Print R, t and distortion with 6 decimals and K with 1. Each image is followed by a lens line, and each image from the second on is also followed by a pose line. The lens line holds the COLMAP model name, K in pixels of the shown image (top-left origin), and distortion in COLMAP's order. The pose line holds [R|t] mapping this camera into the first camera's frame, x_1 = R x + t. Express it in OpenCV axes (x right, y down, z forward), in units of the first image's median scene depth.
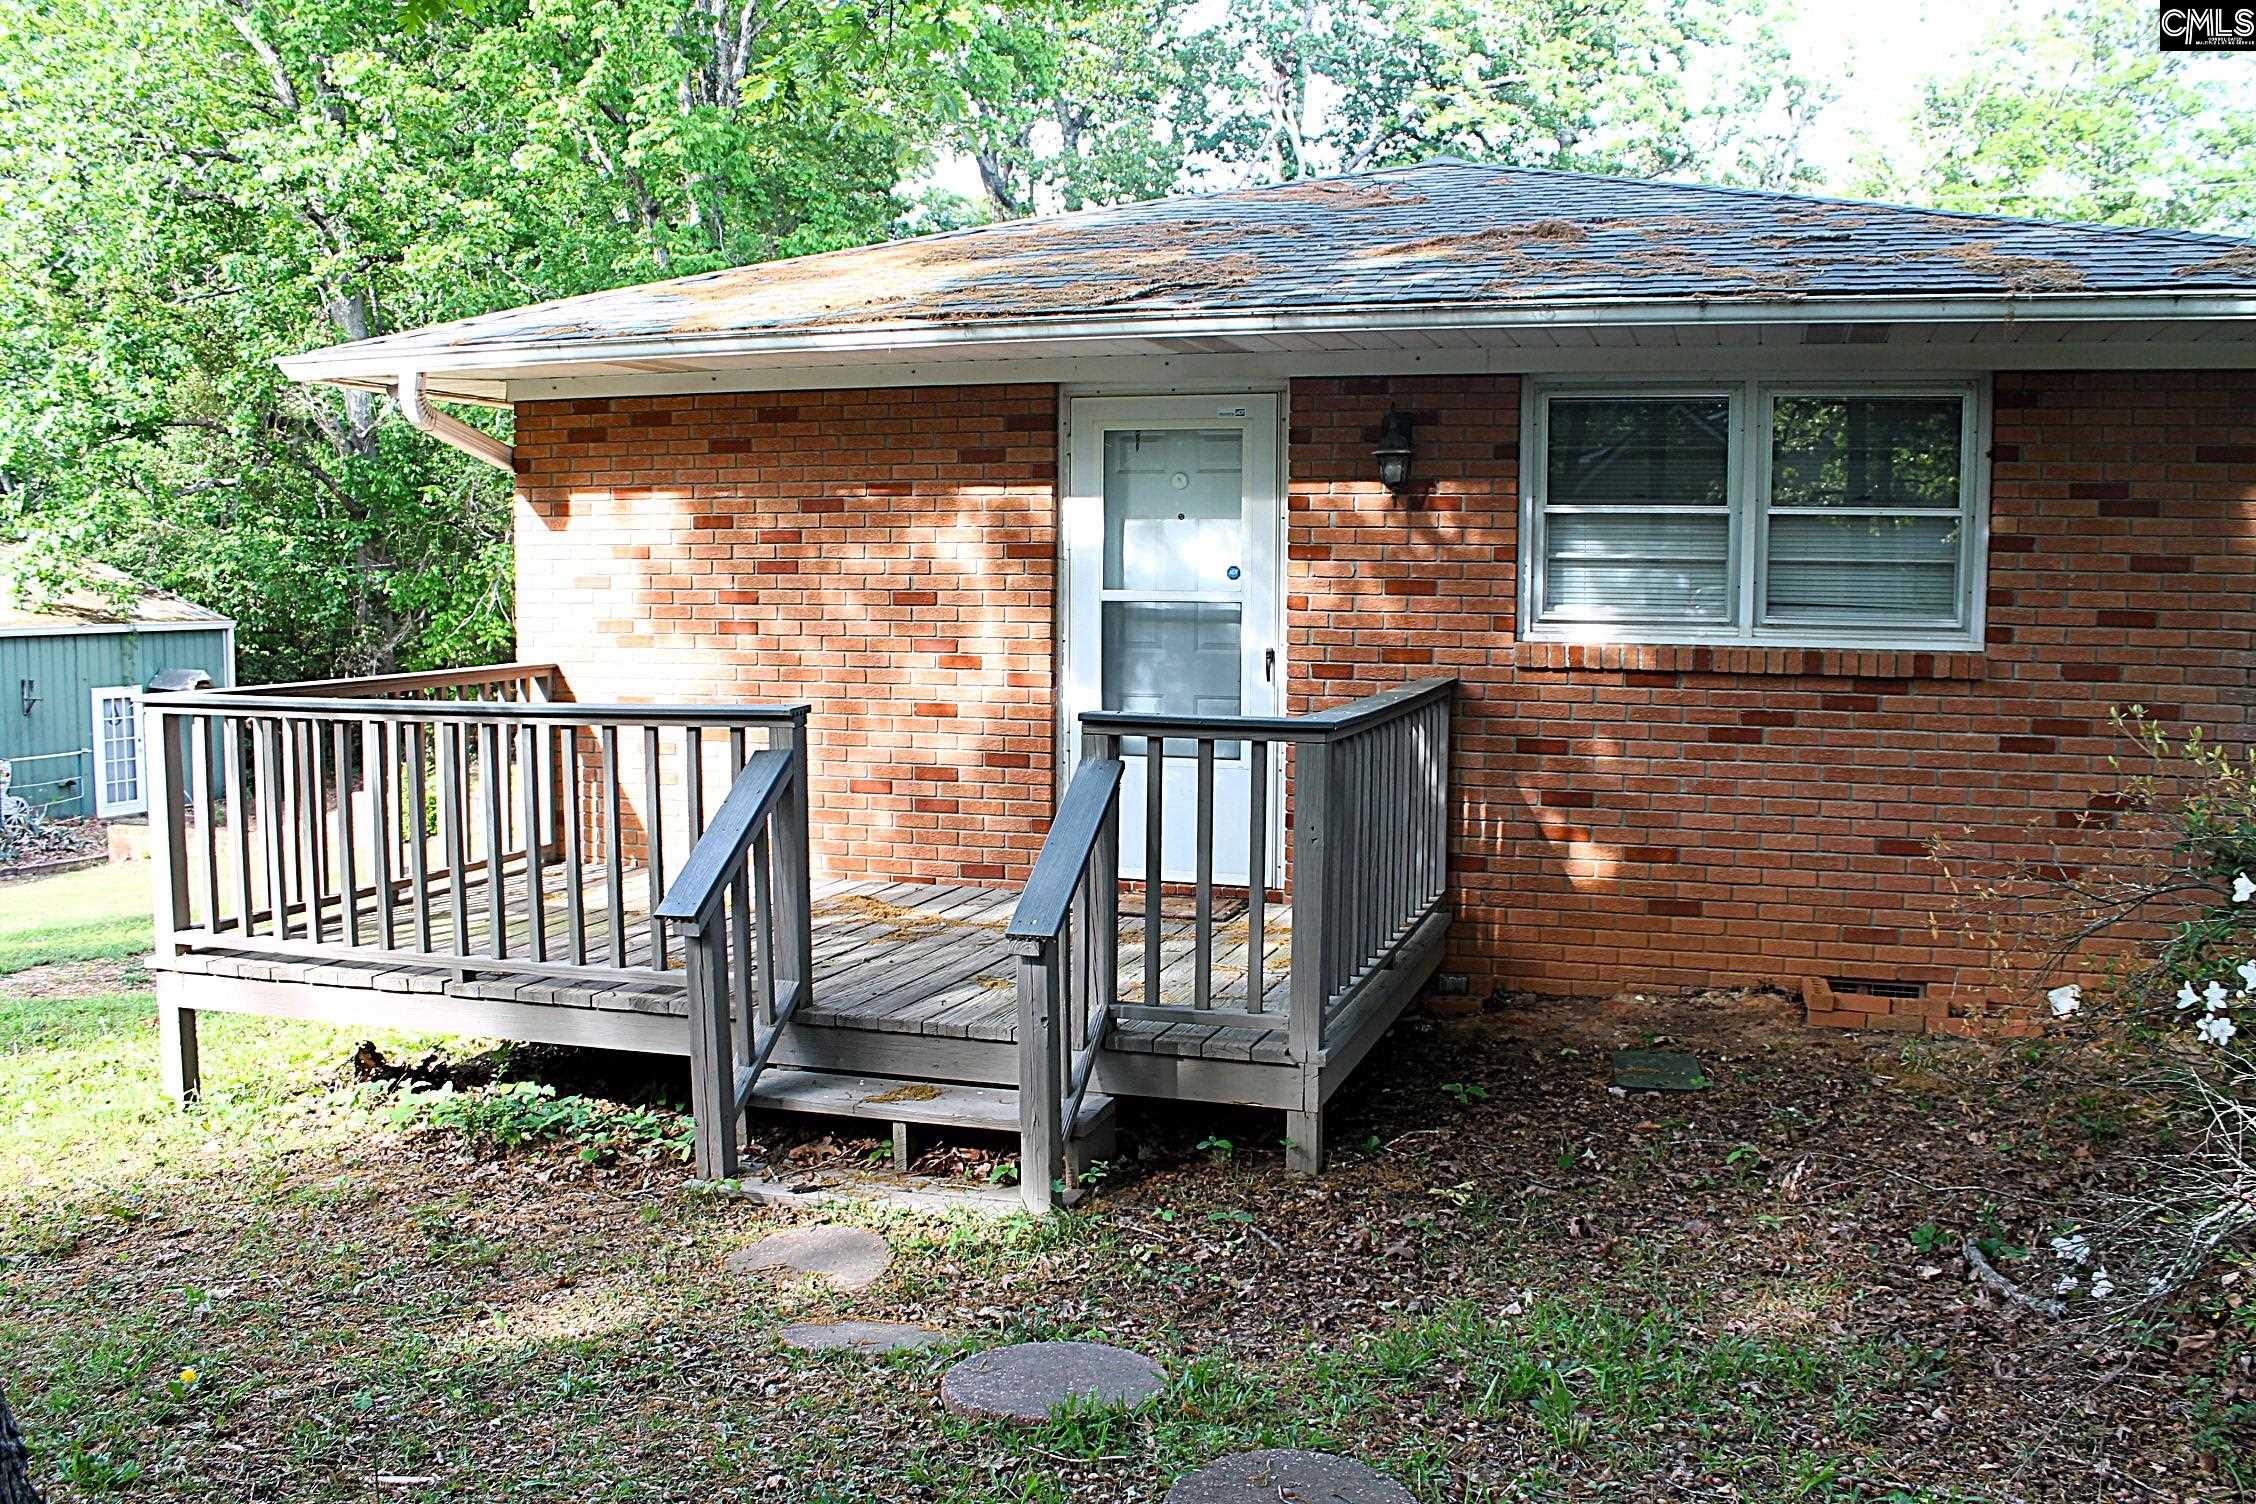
lens RADIAL K [[1947.0, 0, 1128.4], [0, 1947.0, 760.4], [0, 0, 1]] dist [-0.116555, 0.033446]
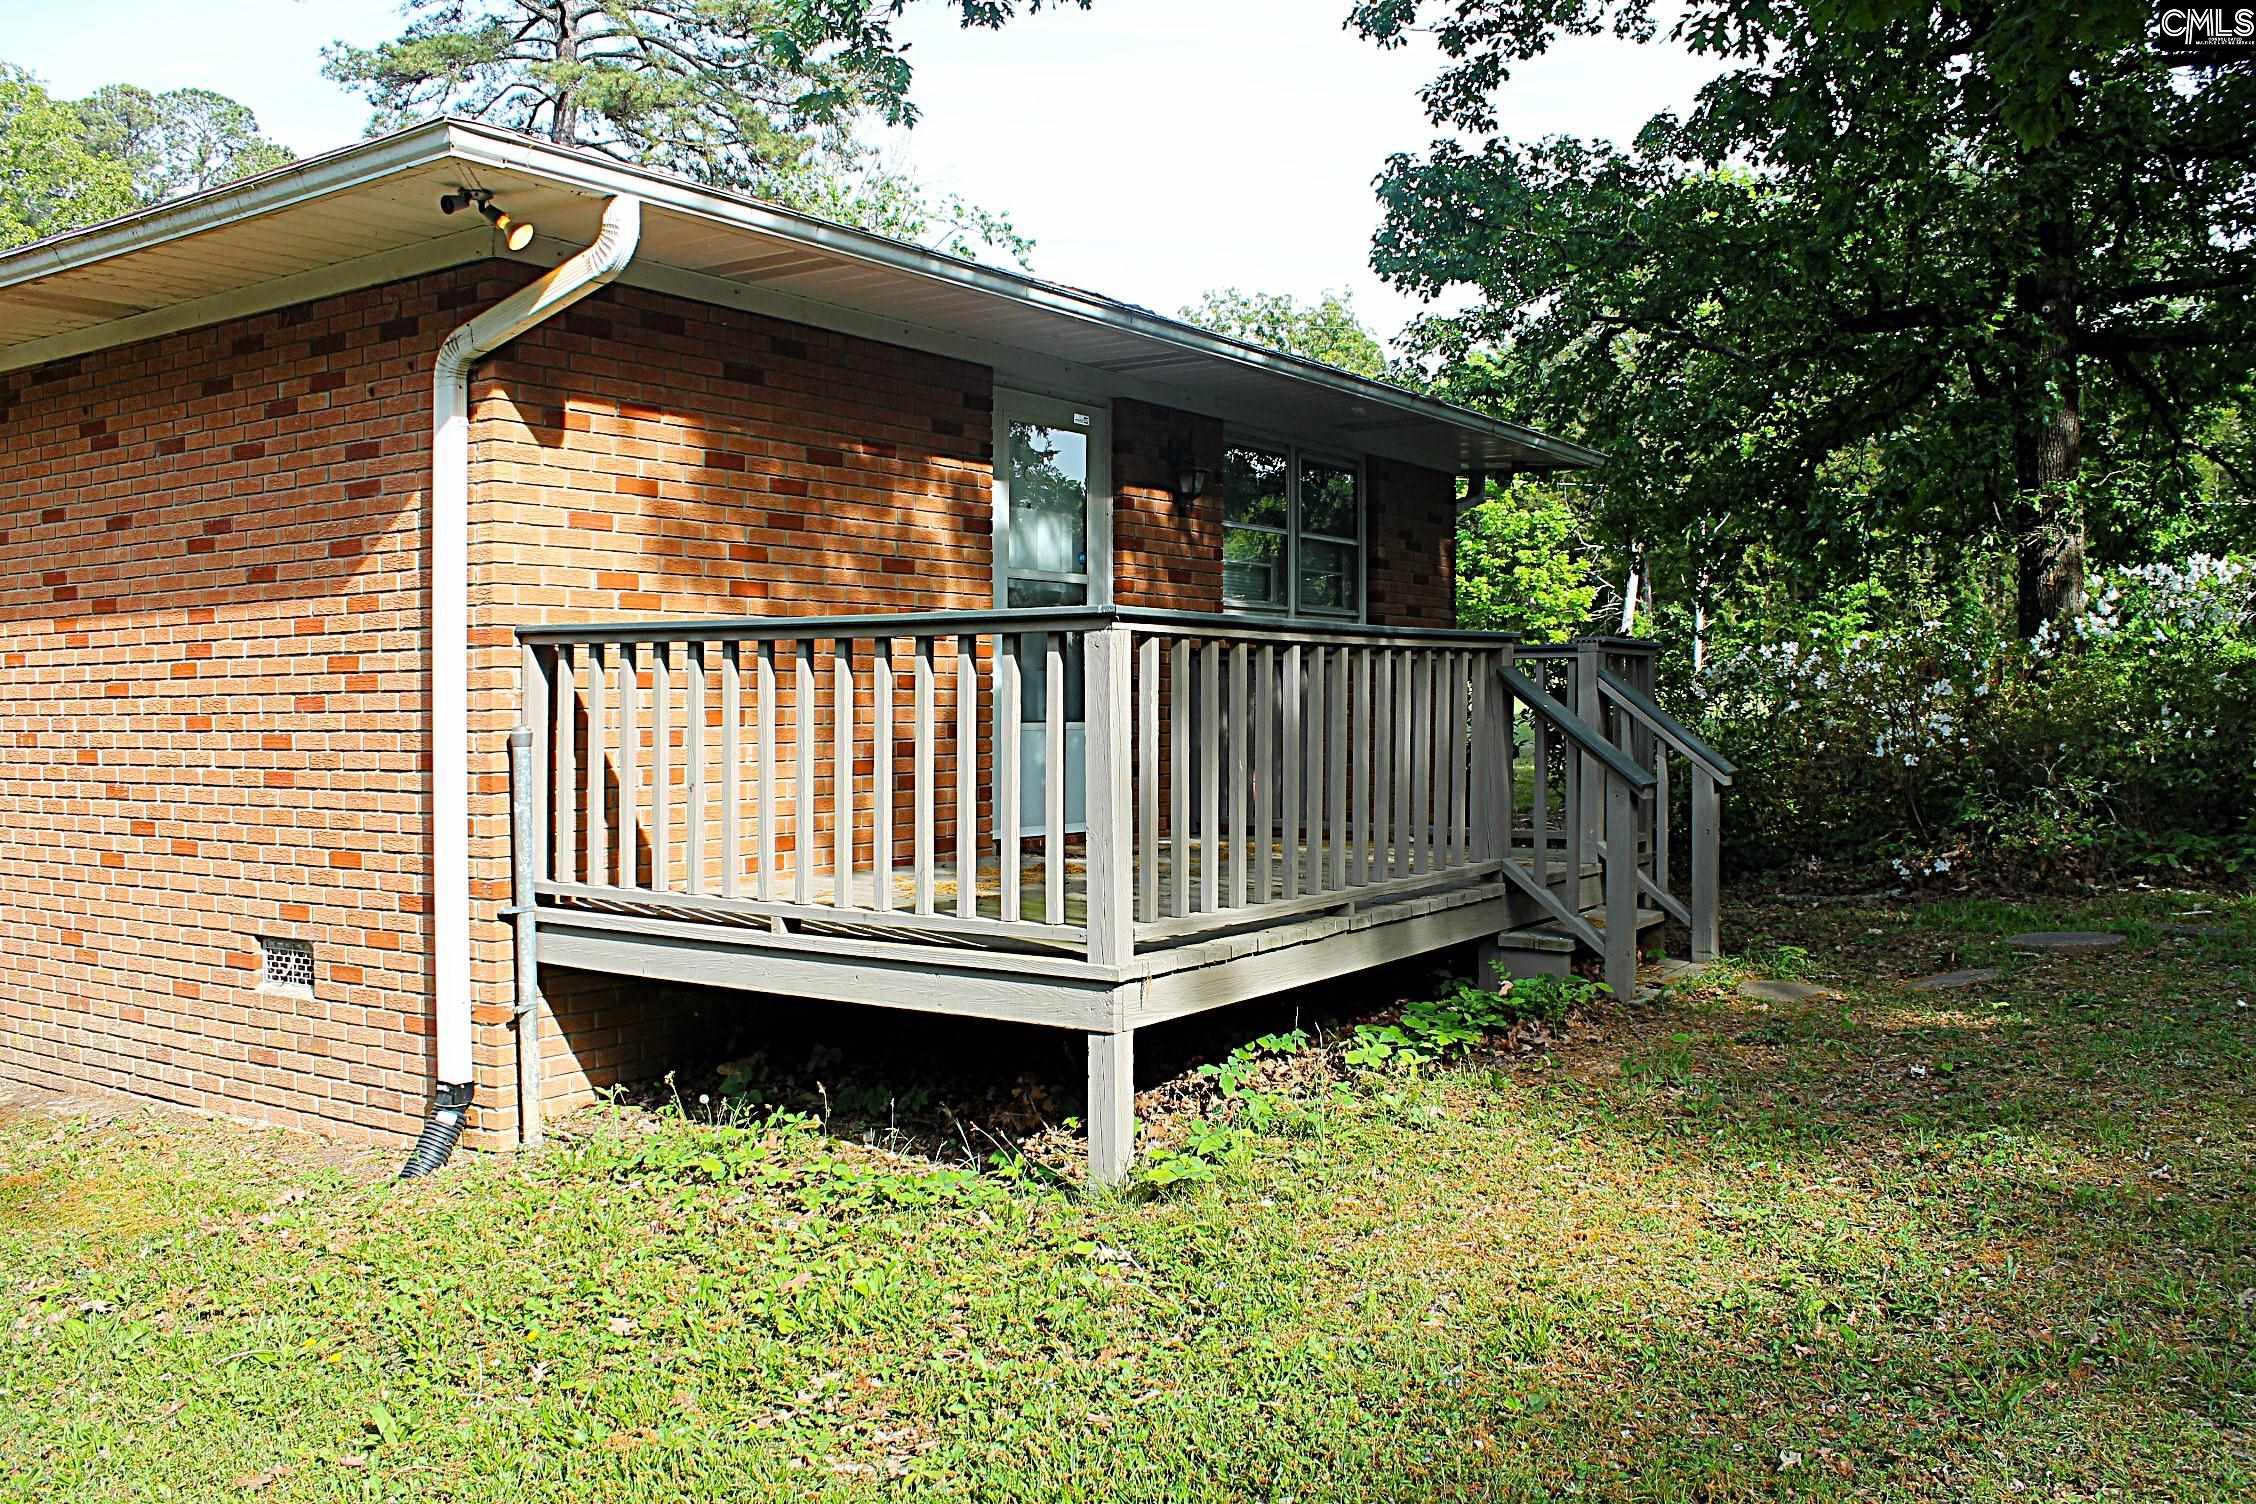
lens RADIAL K [[1947.0, 0, 1130.2], [0, 1947.0, 743.6], [0, 0, 1]] dist [-0.116555, 0.033446]
pose [[0.281879, -0.025159, 0.959120, -0.993336], [0.098111, 0.995172, -0.002730, 0.017378], [-0.954420, 0.094870, 0.282986, 0.629028]]
